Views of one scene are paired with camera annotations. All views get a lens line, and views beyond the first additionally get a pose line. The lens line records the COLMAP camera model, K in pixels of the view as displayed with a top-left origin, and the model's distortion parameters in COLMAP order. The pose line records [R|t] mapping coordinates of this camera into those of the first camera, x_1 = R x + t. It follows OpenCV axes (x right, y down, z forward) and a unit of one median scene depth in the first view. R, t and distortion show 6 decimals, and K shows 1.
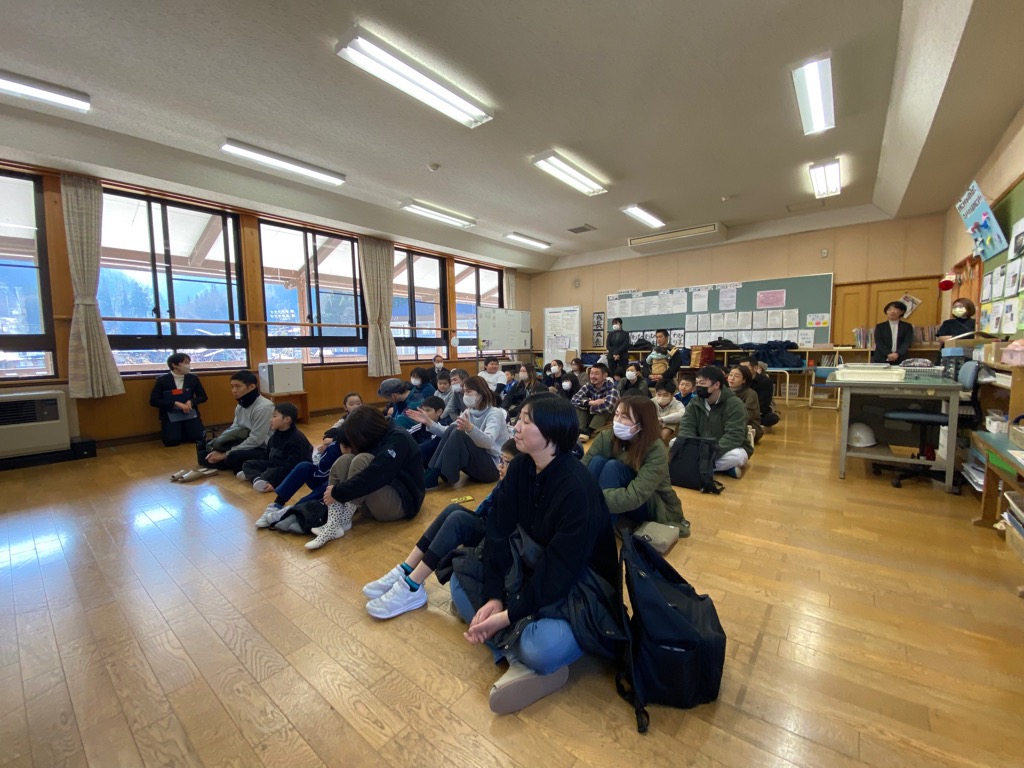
lens RADIAL K [[420.9, 0, 512.0], [0, 420.9, 384.0], [0, 0, 1]] dist [-0.001338, -0.000313]
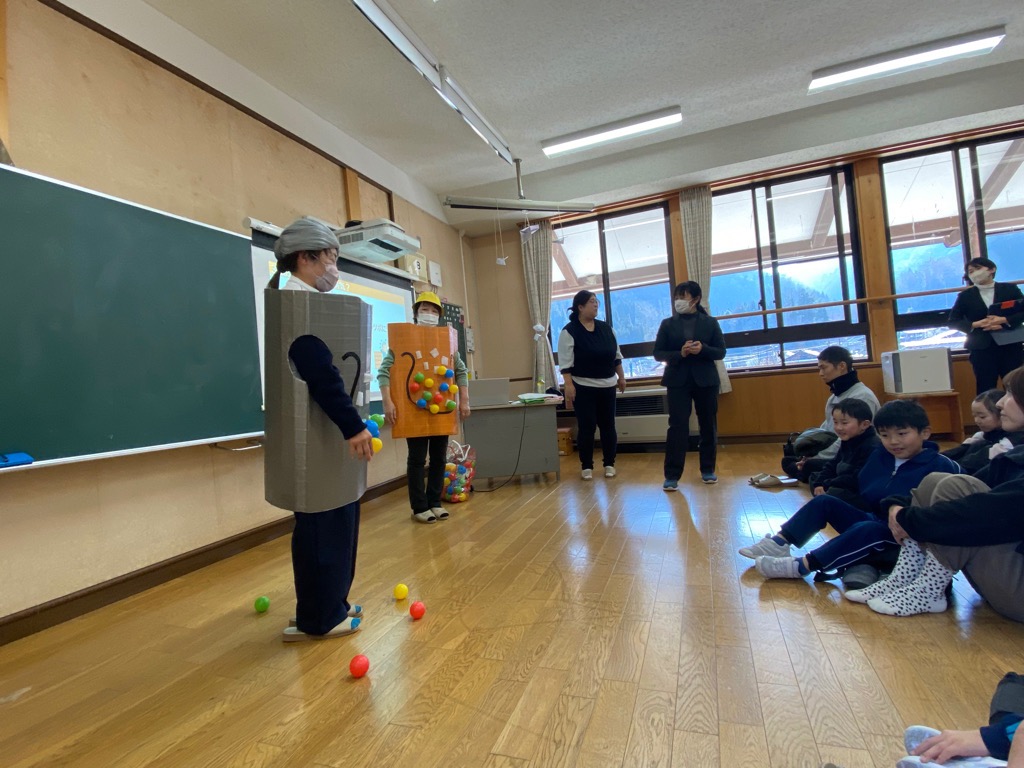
lens RADIAL K [[516.9, 0, 512.0], [0, 516.9, 384.0], [0, 0, 1]] dist [0.024339, -0.020002]
pose [[0.320762, -0.019904, -0.946951, 0.068611], [0.000014, 0.999779, -0.021010, 0.032773], [0.947160, 0.006726, 0.320691, 0.132034]]
